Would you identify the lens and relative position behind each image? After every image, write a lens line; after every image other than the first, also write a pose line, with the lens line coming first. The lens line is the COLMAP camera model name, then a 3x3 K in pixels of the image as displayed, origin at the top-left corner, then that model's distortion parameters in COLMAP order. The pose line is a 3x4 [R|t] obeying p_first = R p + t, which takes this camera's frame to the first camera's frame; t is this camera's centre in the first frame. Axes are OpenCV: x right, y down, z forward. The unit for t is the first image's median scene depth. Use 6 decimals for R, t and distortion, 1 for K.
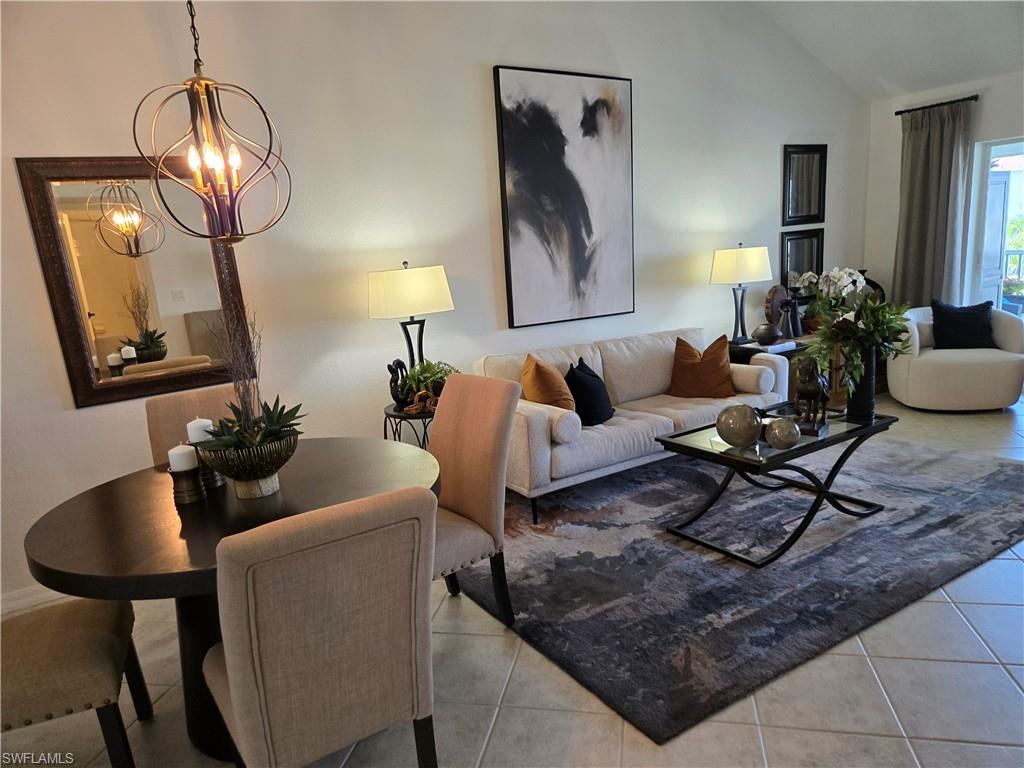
lens RADIAL K [[685.3, 0, 523.6], [0, 685.3, 400.2], [0, 0, 1]] dist [0.056357, -0.040186]
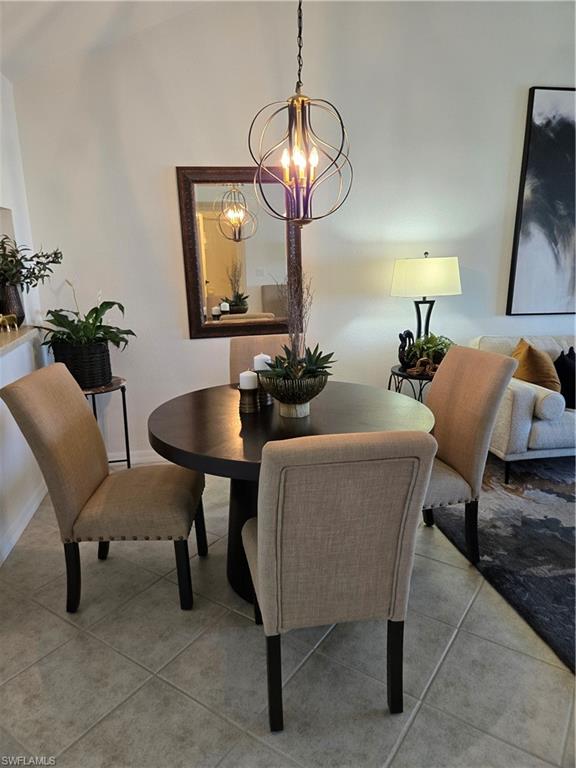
lens RADIAL K [[514.0, 0, 287.4], [0, 514.0, 381.0], [0, 0, 1]] dist [0.056357, -0.040186]
pose [[0.916936, 0.146565, -0.371142, -0.021882], [-0.135830, 0.989201, 0.055058, 0.010344], [0.375204, -0.000073, 0.926942, 0.043842]]
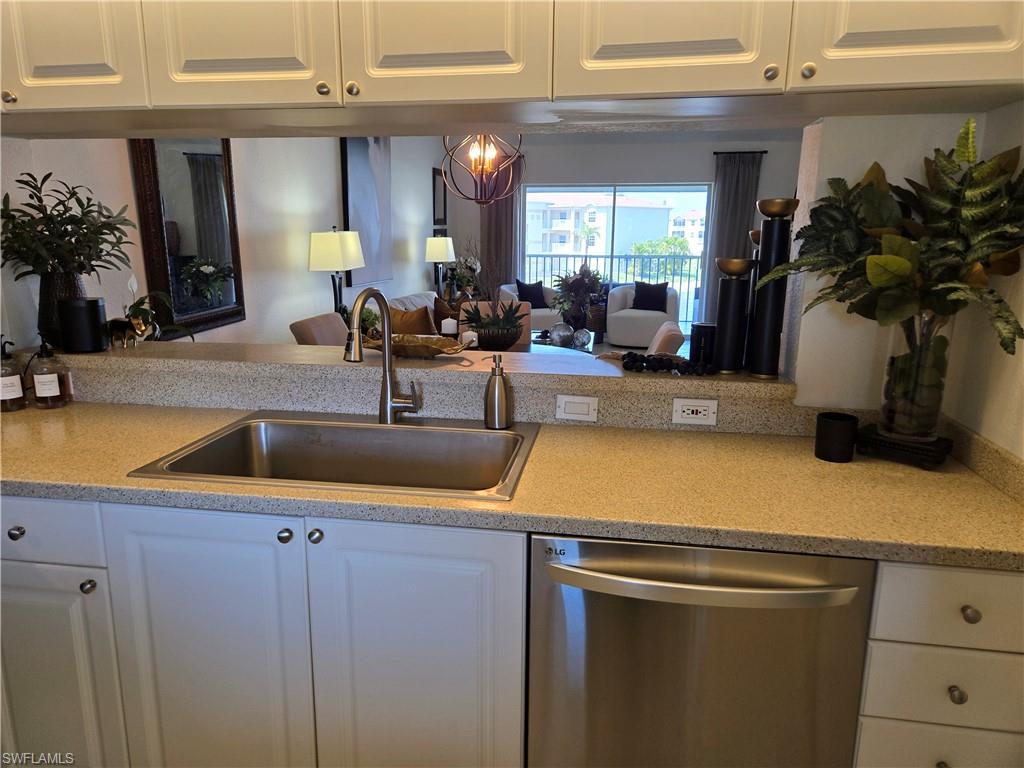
lens RADIAL K [[685.3, 0, 504.4], [0, 685.3, 381.5], [0, 0, 1]] dist [0.056357, -0.040186]
pose [[0.673345, -0.085623, 0.734354, -0.933505], [0.107704, 0.994035, 0.017144, 0.094025], [-0.731442, 0.067549, 0.678550, -0.063683]]
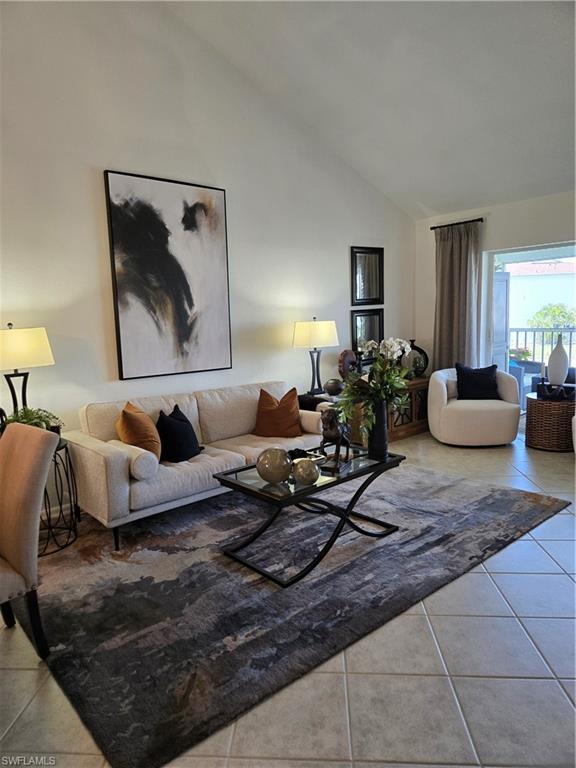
lens RADIAL K [[514.0, 0, 282.8], [0, 514.0, 385.6], [0, 0, 1]] dist [0.056357, -0.040186]
pose [[0.991114, 0.012885, 0.132390, 0.177794], [-0.001975, 0.996614, -0.082205, -0.025177], [-0.133001, 0.081213, 0.987783, 0.076853]]
